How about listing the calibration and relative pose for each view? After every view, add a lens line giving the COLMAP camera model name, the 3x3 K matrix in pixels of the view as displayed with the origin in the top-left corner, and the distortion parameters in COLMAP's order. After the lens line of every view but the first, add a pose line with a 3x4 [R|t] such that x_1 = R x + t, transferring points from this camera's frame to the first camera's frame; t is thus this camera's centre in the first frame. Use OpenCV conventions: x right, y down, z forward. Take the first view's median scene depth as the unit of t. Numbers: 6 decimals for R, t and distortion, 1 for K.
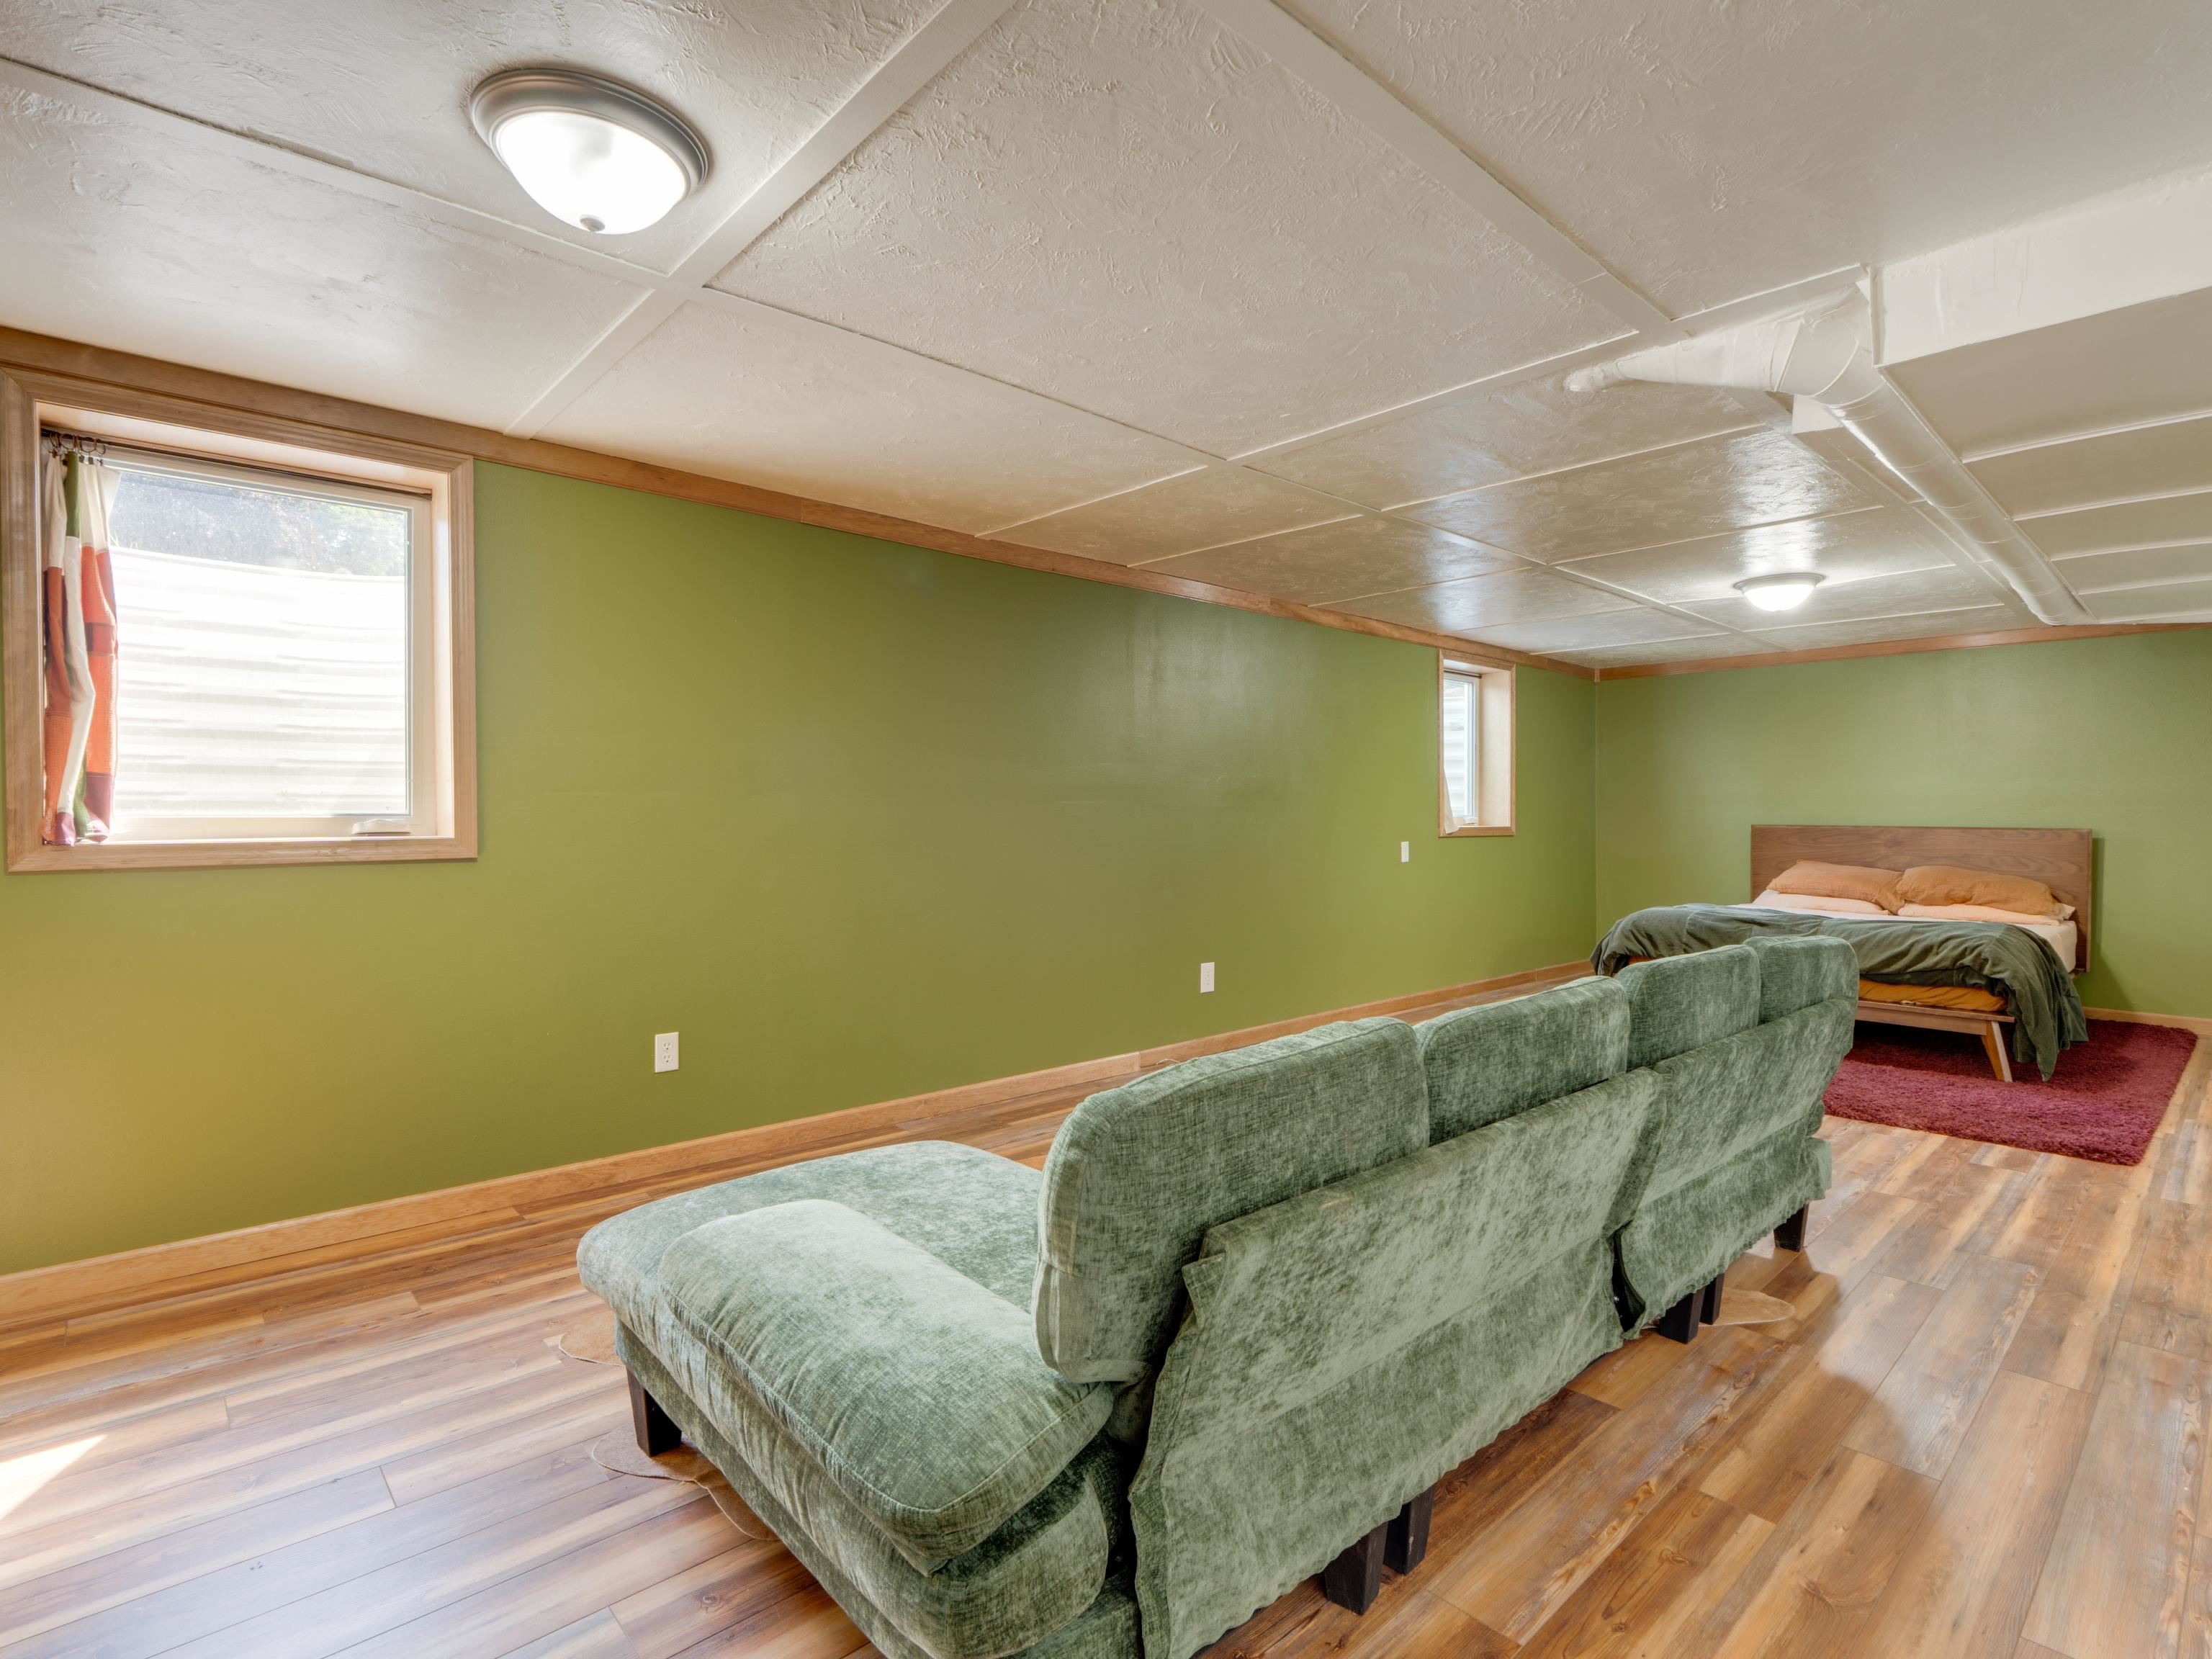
lens RADIAL K [[1084.8, 0, 1108.9], [0, 1084.8, 823.3], [0, 0, 1]] dist [-0.003459, -0.000703]
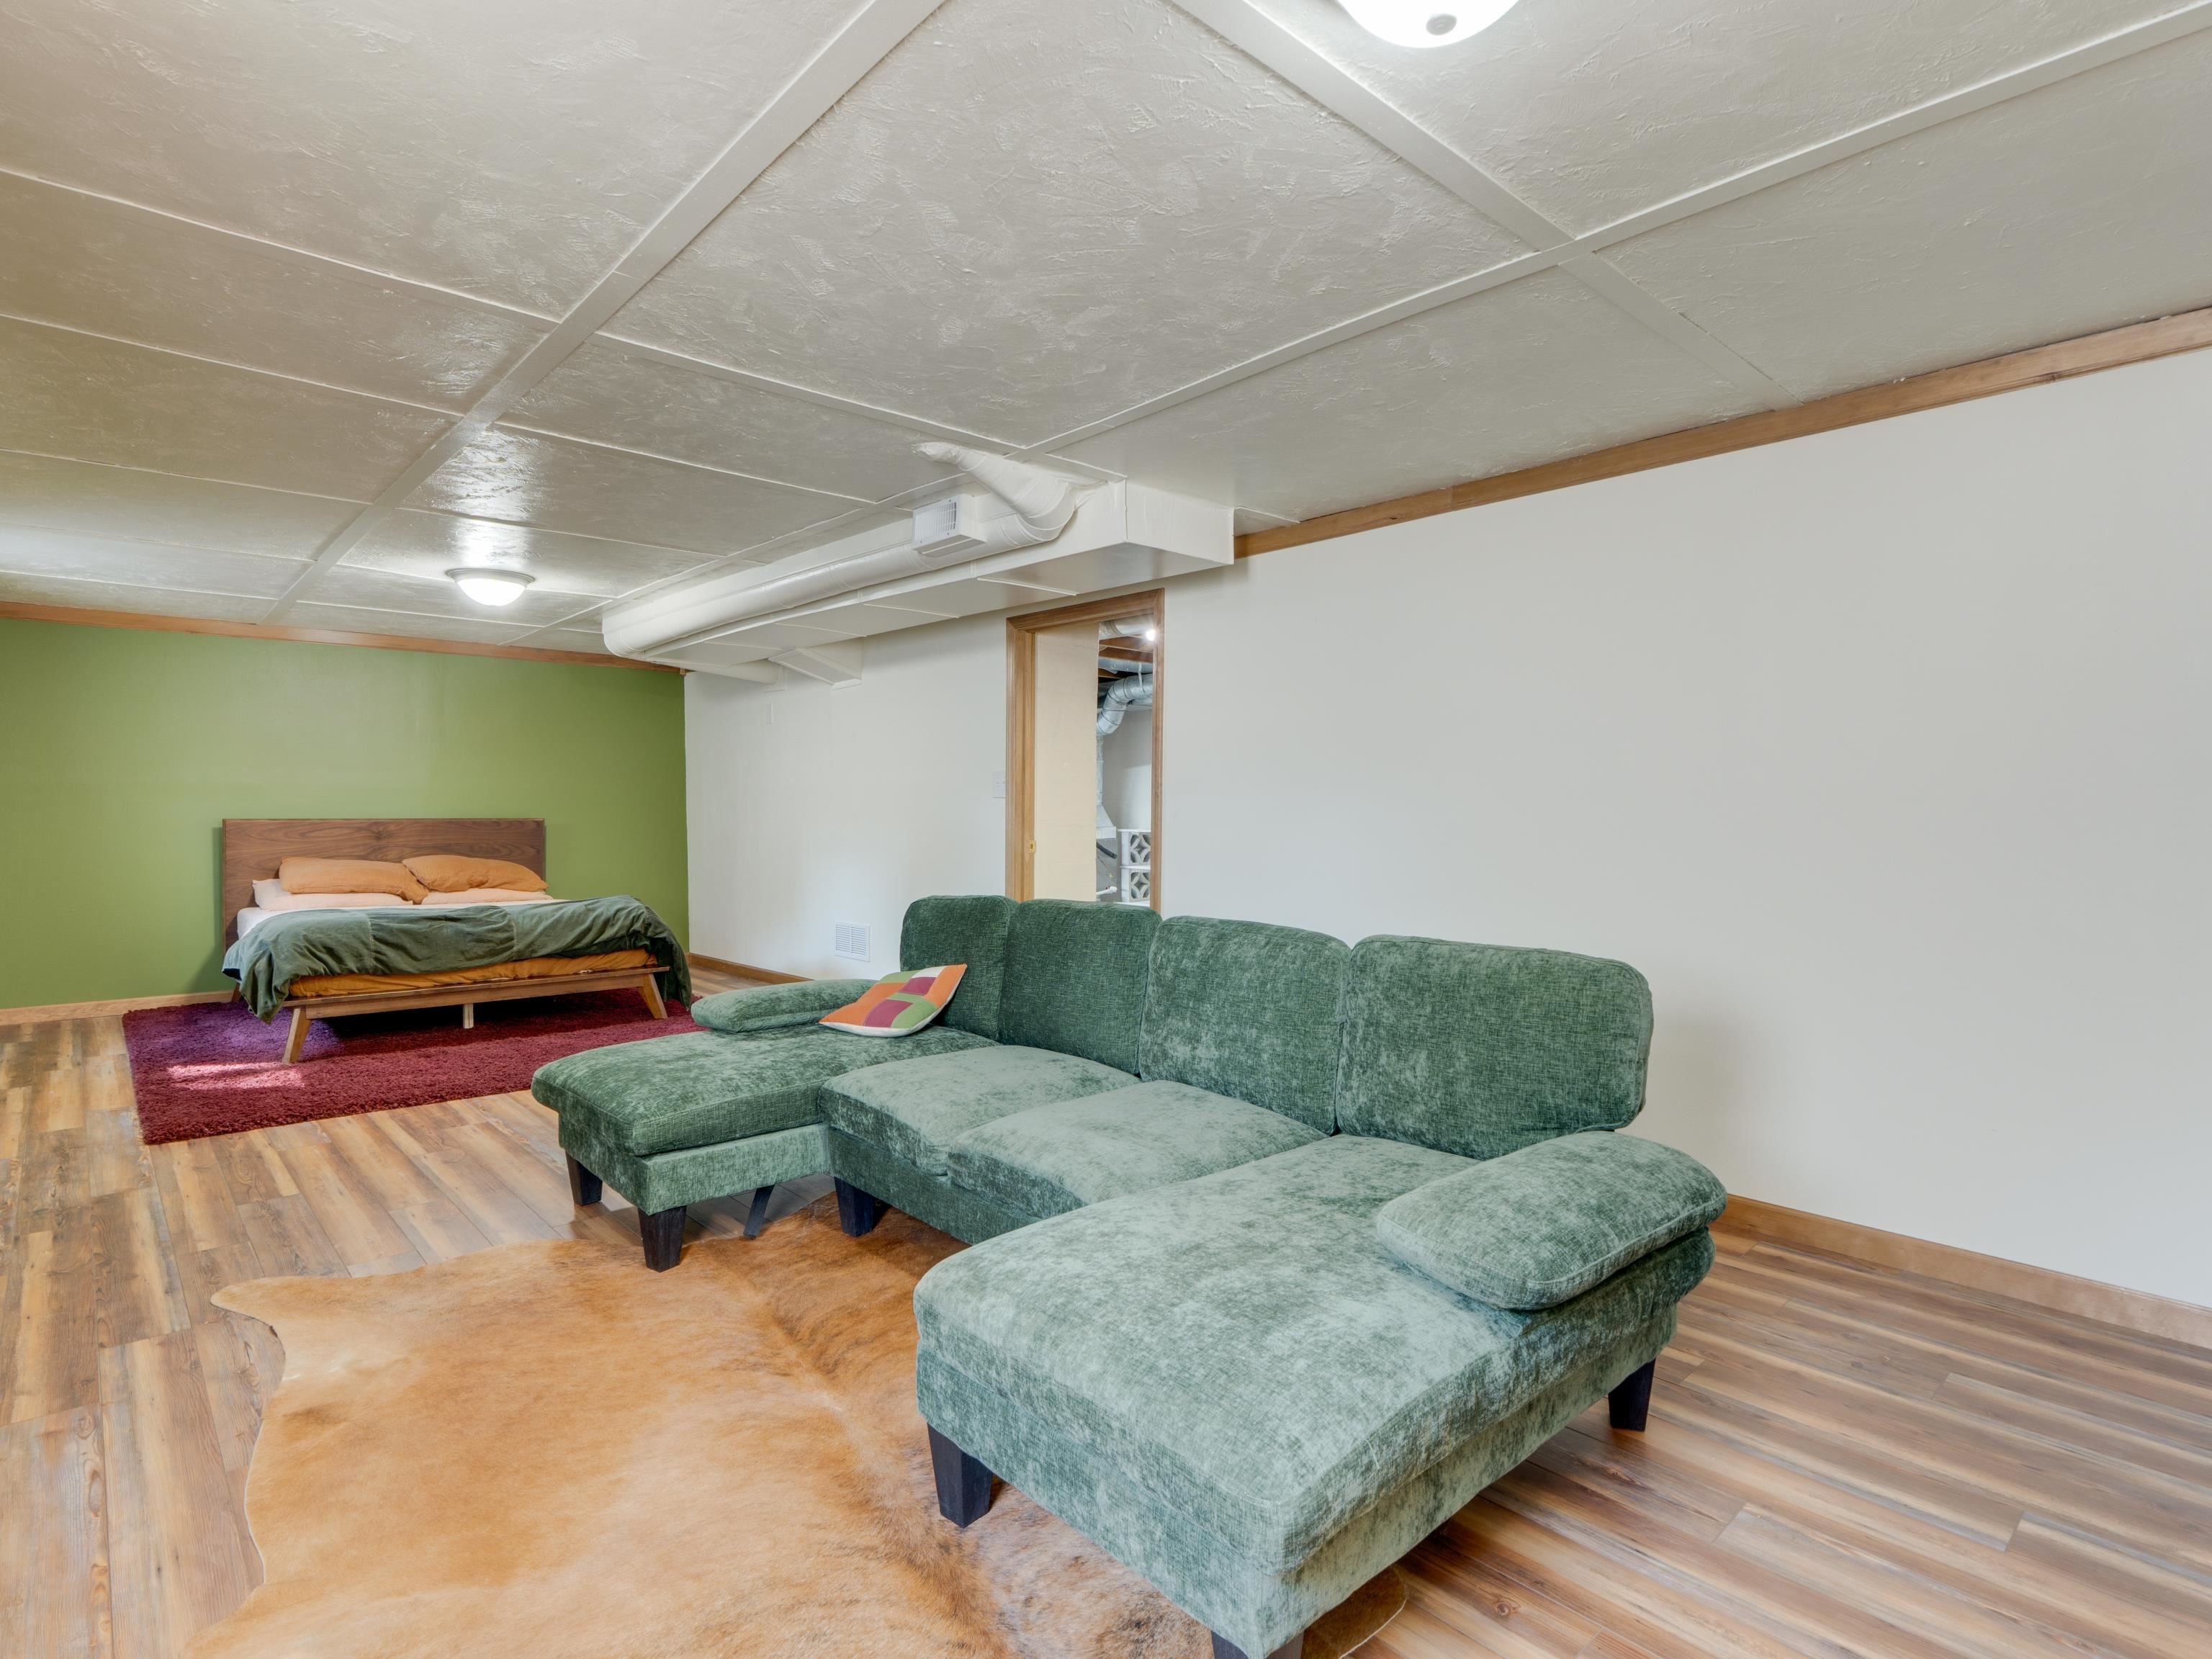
lens RADIAL K [[1119.7, 0, 1120.8], [0, 1119.7, 824.0], [0, 0, 1]] dist [-0.004023, -0.000371]
pose [[-0.005569, -0.018293, 0.999817, -0.450411], [0.010384, 0.999778, 0.018351, -0.006202], [-0.999931, 0.010484, -0.005377, 0.442719]]
